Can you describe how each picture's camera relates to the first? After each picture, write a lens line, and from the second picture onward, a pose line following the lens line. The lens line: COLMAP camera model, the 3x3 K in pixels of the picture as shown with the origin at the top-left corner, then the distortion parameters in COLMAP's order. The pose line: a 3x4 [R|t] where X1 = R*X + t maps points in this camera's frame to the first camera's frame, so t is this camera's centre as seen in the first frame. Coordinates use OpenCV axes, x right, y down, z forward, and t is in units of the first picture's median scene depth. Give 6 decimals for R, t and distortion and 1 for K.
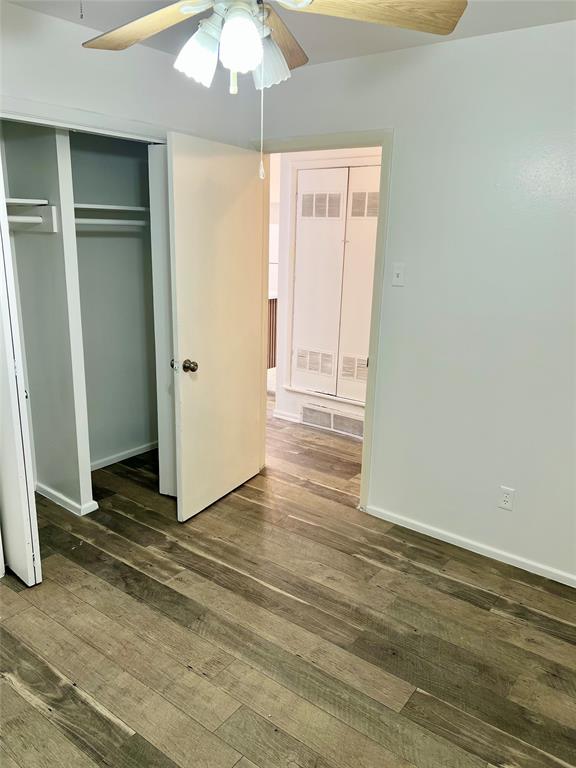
lens RADIAL K [[577.0, 0, 284.0], [0, 577.0, 387.4], [0, 0, 1]] dist [0.049318, -0.055878]
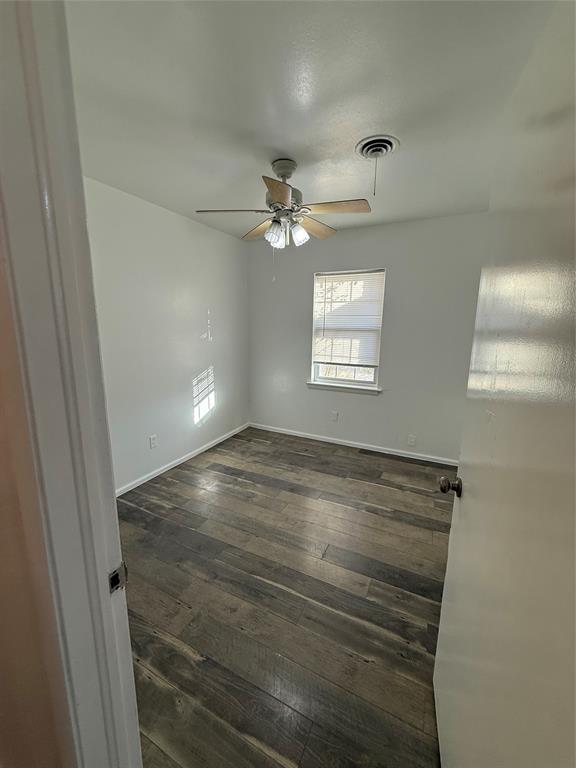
lens RADIAL K [[305.2, 0, 290.1], [0, 305.2, 381.8], [0, 0, 1]] dist [-0.001637, 0.001164]
pose [[-0.980800, 0.002041, -0.195005, 0.088214], [-0.083096, 0.900253, 0.427363, -0.306397], [0.176426, 0.435362, -0.882799, 1.357325]]
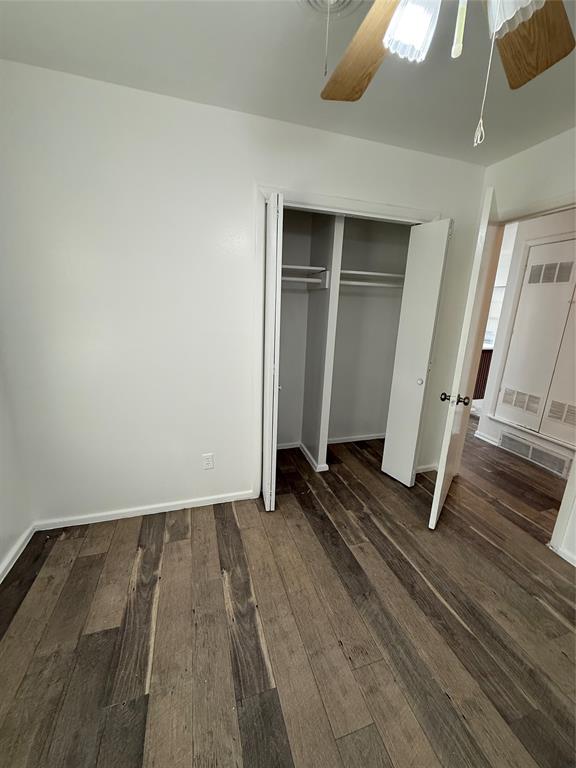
lens RADIAL K [[305.2, 0, 288.8], [0, 305.2, 381.8], [0, 0, 1]] dist [-0.001637, 0.001164]
pose [[0.815870, 0.144263, -0.559950, 0.014718], [-0.166503, 0.985975, 0.011421, -0.015614], [0.553745, 0.083915, 0.828447, 0.320879]]
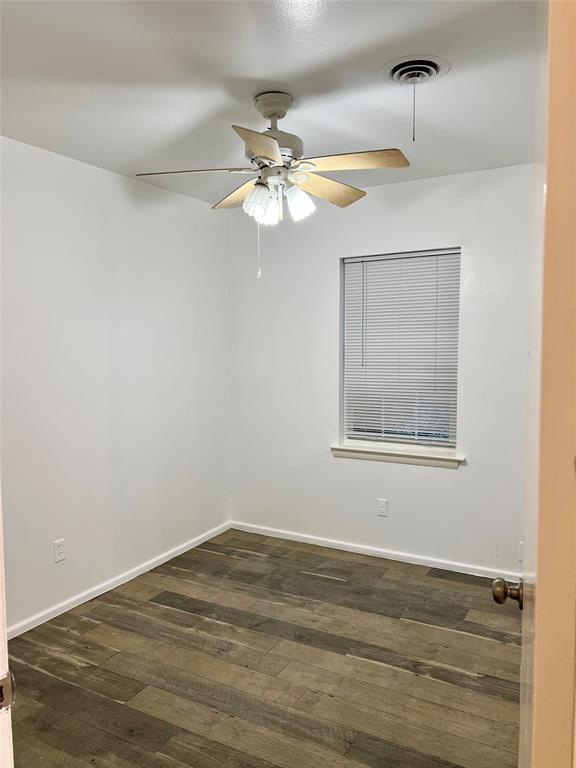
lens RADIAL K [[577.0, 0, 285.7], [0, 577.0, 389.2], [0, 0, 1]] dist [0.049318, -0.055878]
pose [[-0.990720, -0.004022, -0.135861, 0.059460], [-0.049023, 0.942855, 0.329576, -0.335738], [0.126772, 0.333178, -0.934302, 1.464236]]
